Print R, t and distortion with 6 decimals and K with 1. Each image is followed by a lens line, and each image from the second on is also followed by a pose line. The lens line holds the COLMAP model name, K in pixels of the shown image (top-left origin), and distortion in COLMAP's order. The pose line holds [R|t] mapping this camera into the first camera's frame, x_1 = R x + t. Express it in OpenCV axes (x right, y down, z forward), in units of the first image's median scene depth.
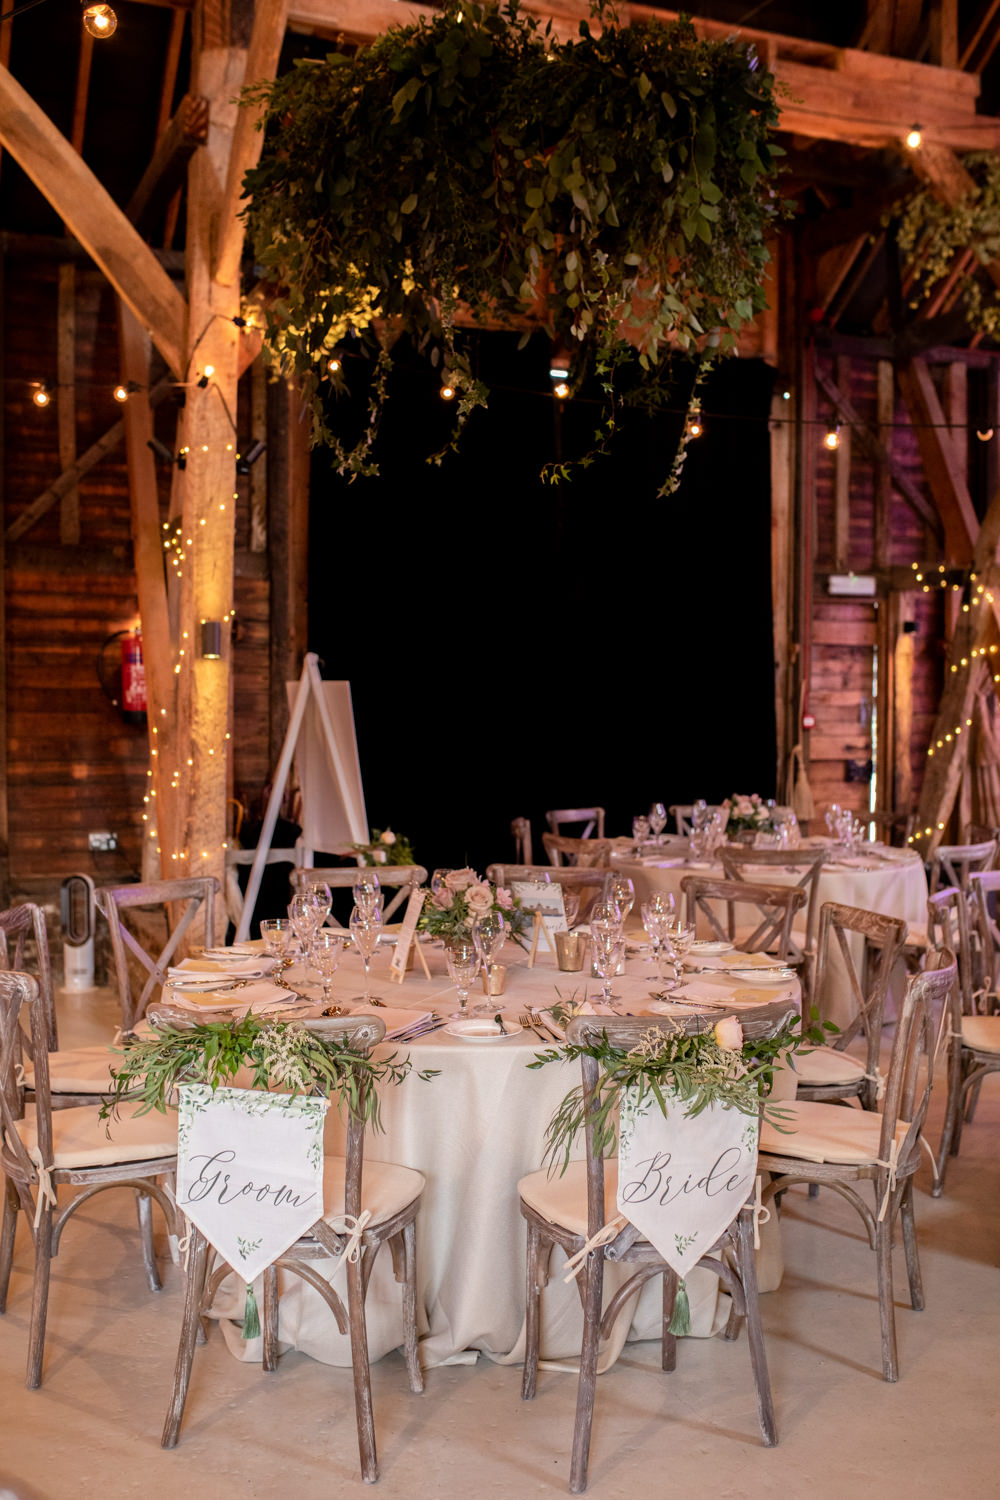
lens RADIAL K [[1455.9, 0, 500.0], [0, 1455.9, 750.0], [0, 0, 1]] dist [-0.065266, 0.091700]
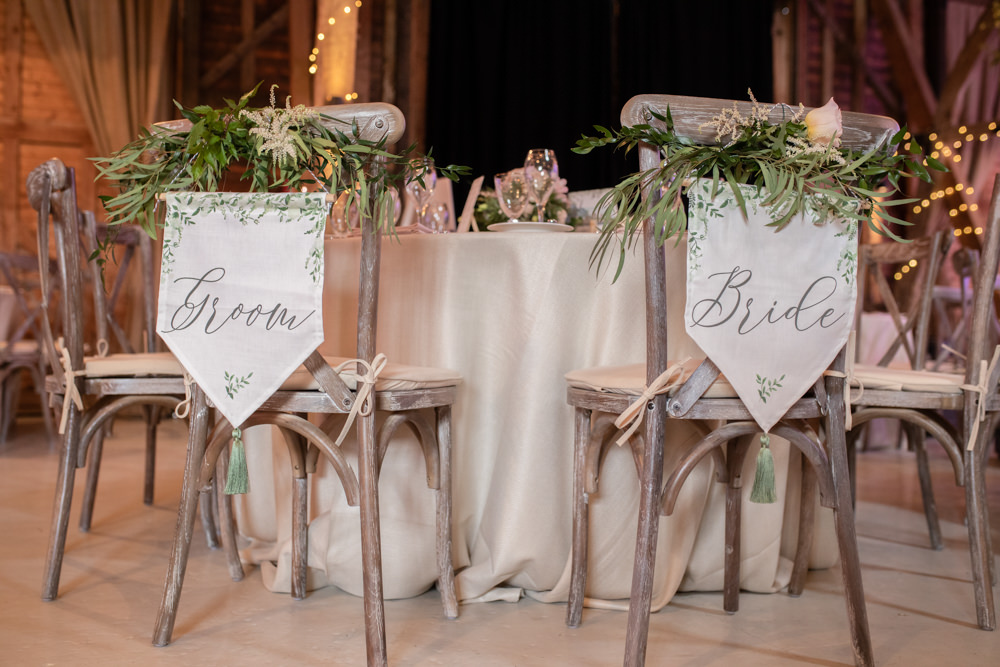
lens RADIAL K [[943.0, 0, 500.0], [0, 943.0, 333.5], [0, 0, 1]] dist [-0.073729, 0.109706]
pose [[0.996860, 0.011255, -0.078379, 0.014465], [-0.014869, 0.998846, -0.045678, 0.245509], [0.077774, 0.046700, 0.995877, 0.341801]]
